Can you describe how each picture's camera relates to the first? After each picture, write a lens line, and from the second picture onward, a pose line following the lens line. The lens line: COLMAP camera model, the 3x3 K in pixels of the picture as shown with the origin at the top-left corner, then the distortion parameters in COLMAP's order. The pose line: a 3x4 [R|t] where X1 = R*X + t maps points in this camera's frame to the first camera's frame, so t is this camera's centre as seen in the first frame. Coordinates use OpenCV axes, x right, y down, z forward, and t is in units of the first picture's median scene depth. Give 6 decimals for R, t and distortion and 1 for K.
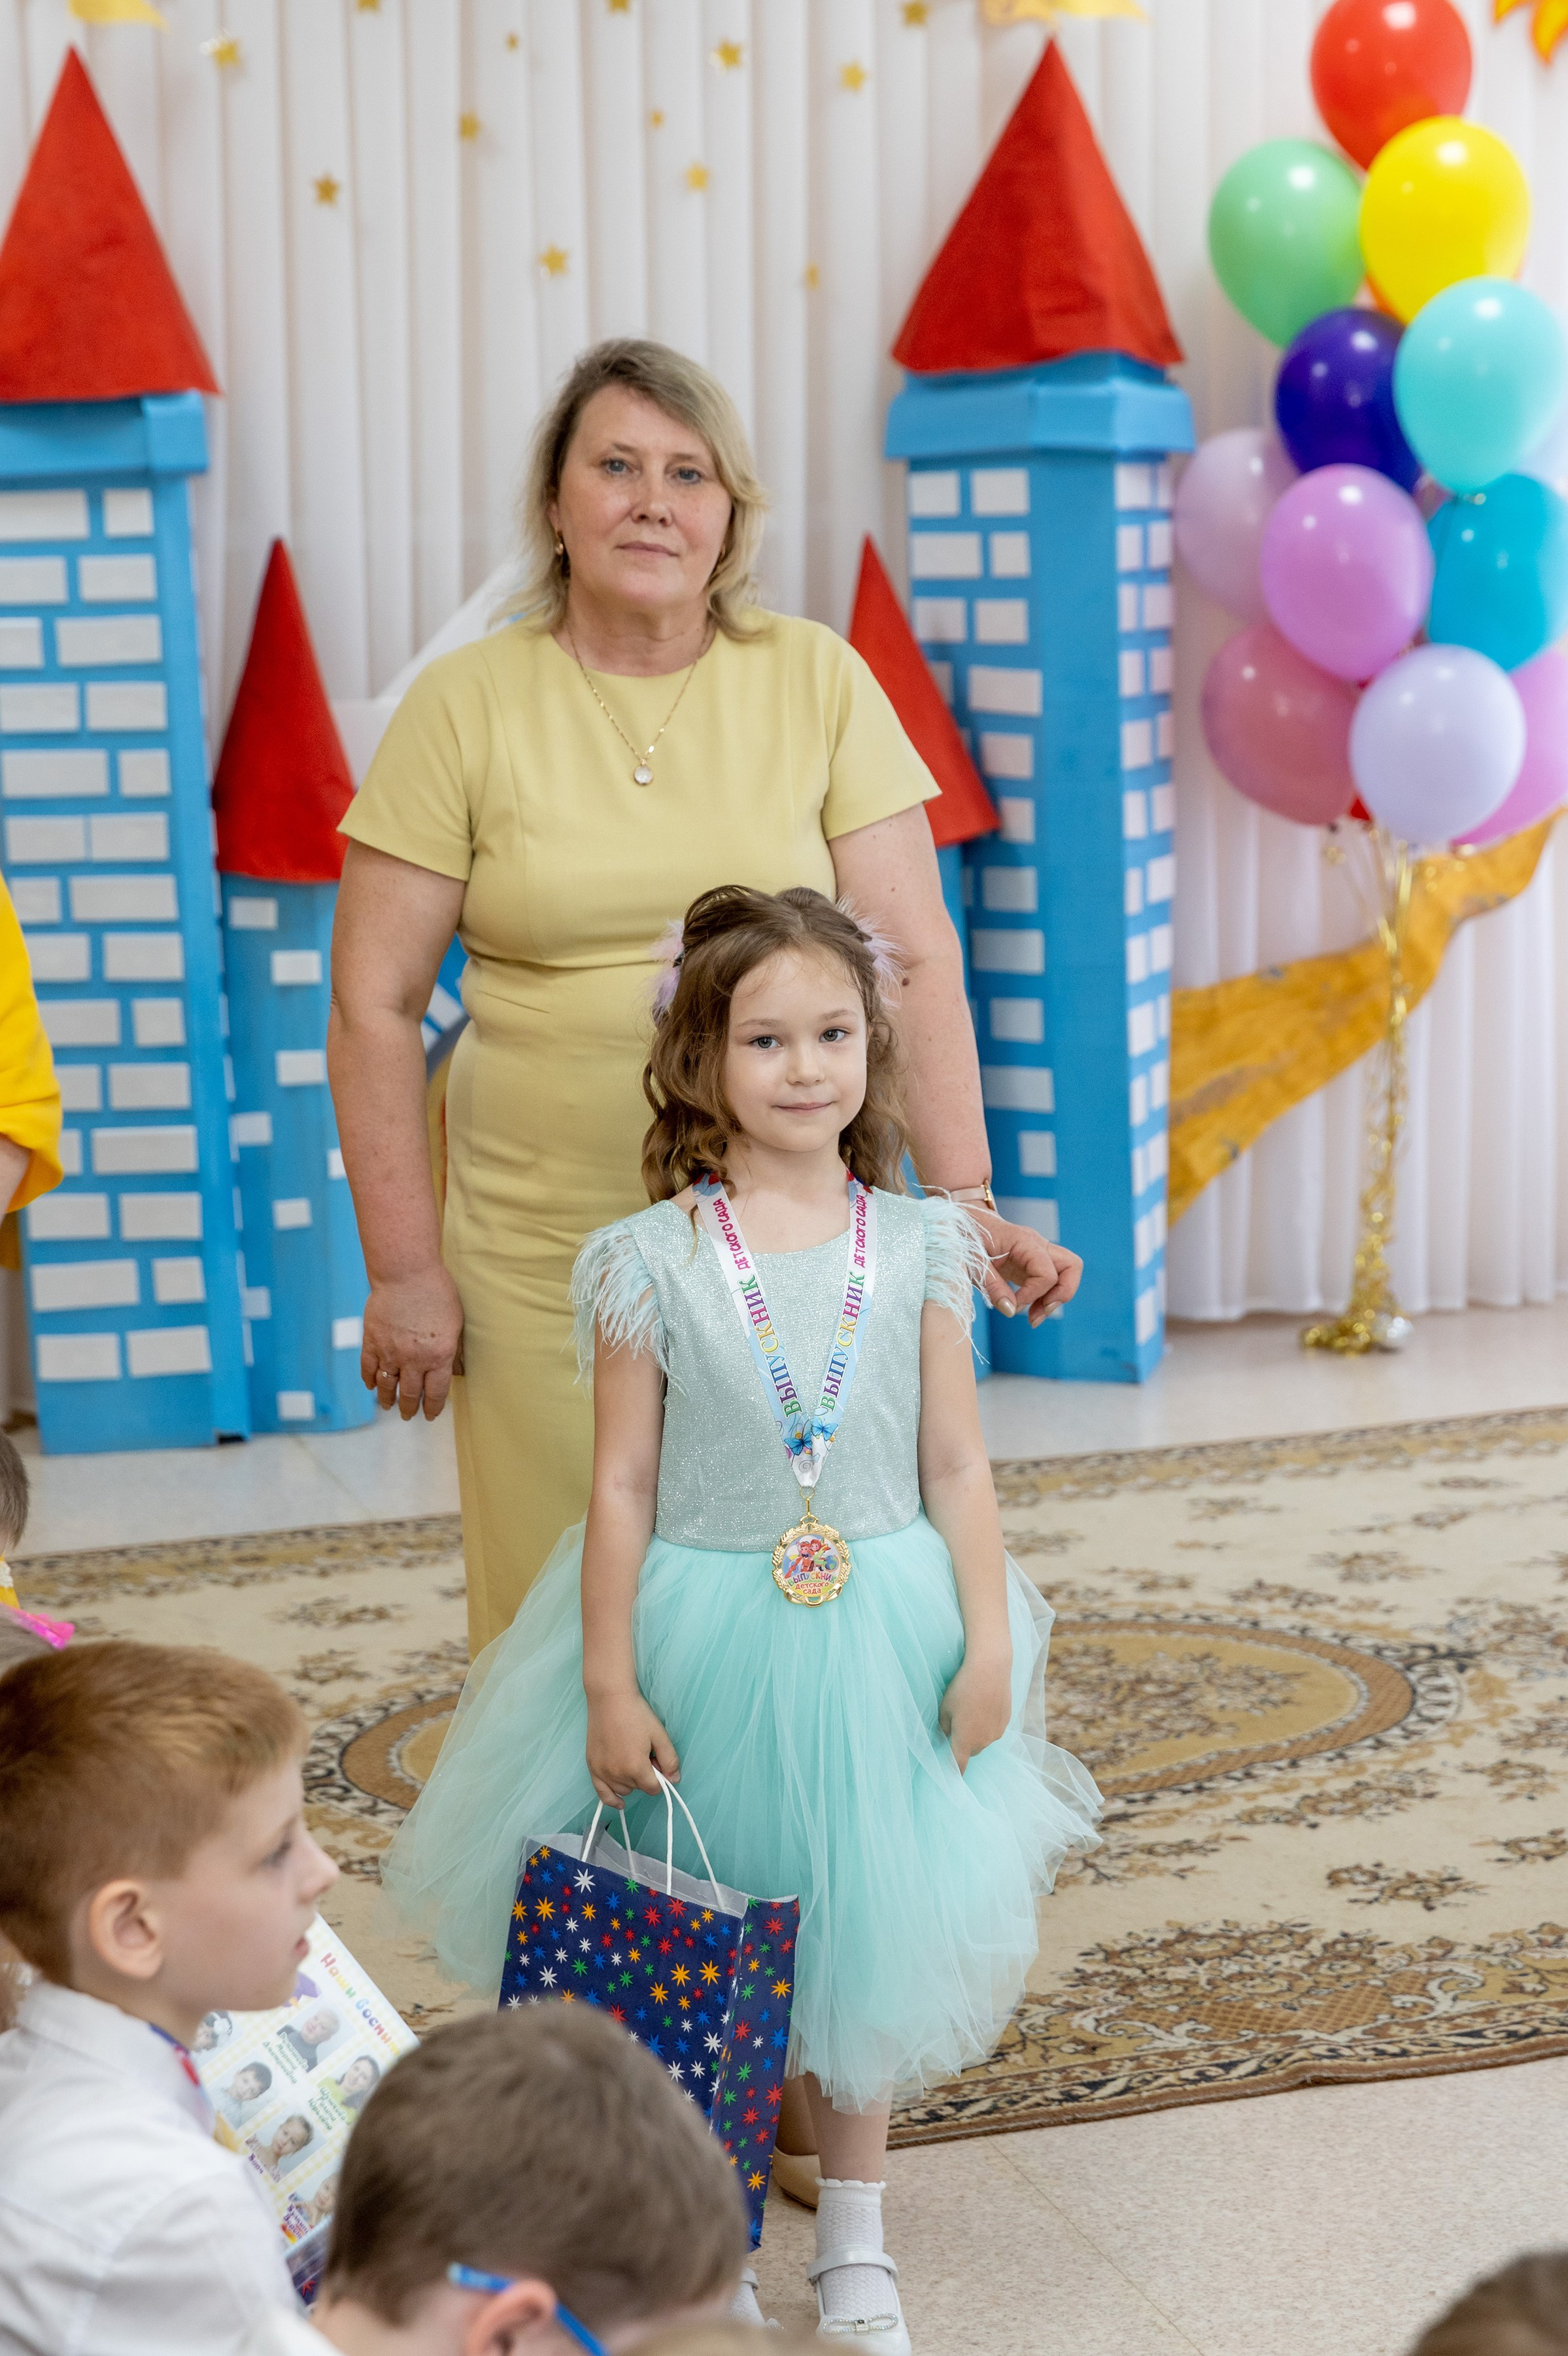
lens RADIAL K [[4763.6, 0, 887.6], [0, 4763.6, 1027.3], [0, 0, 1]] dist [0.148987, 0.000000]
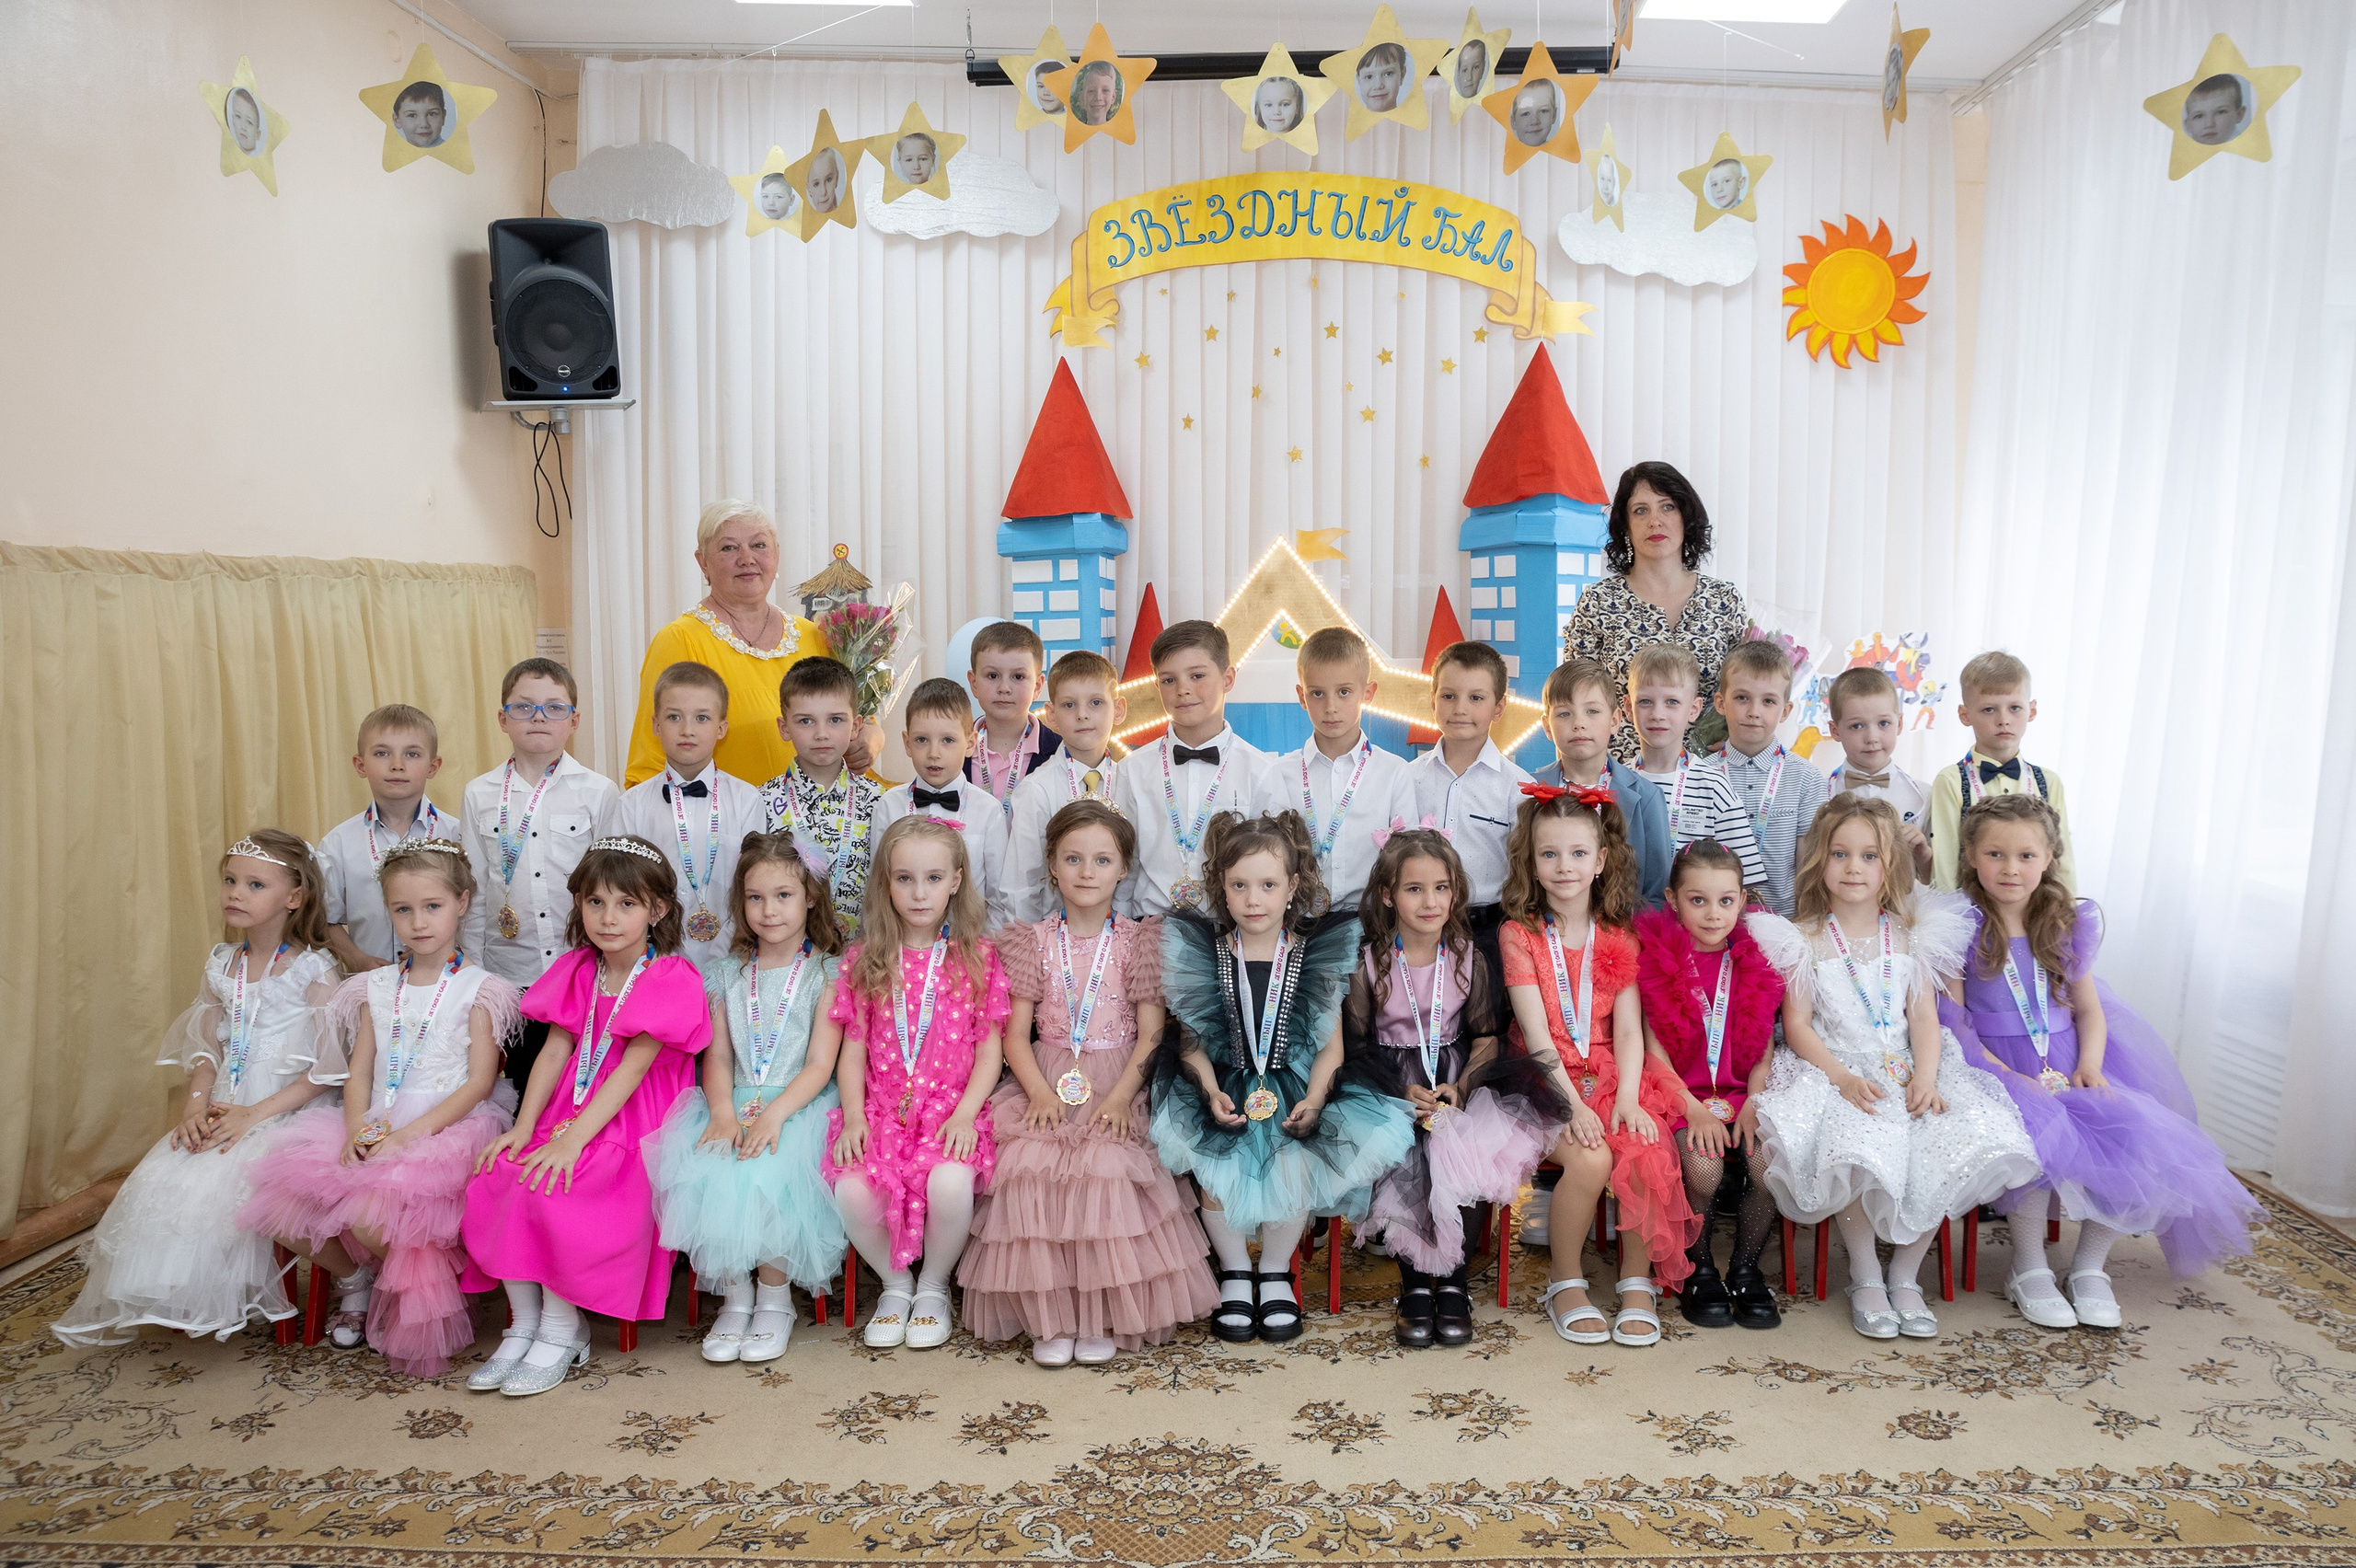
lens RADIAL K [[1715.1, 0, 1196.8], [0, 1715.1, 764.0], [0, 0, 1]] dist [-0.101546, 0.023881]
pose [[0.942371, 0.044425, -0.331608, 0.143927], [-0.051501, 0.998594, -0.012576, -0.013963], [0.330583, 0.028929, 0.943333, 0.289849]]
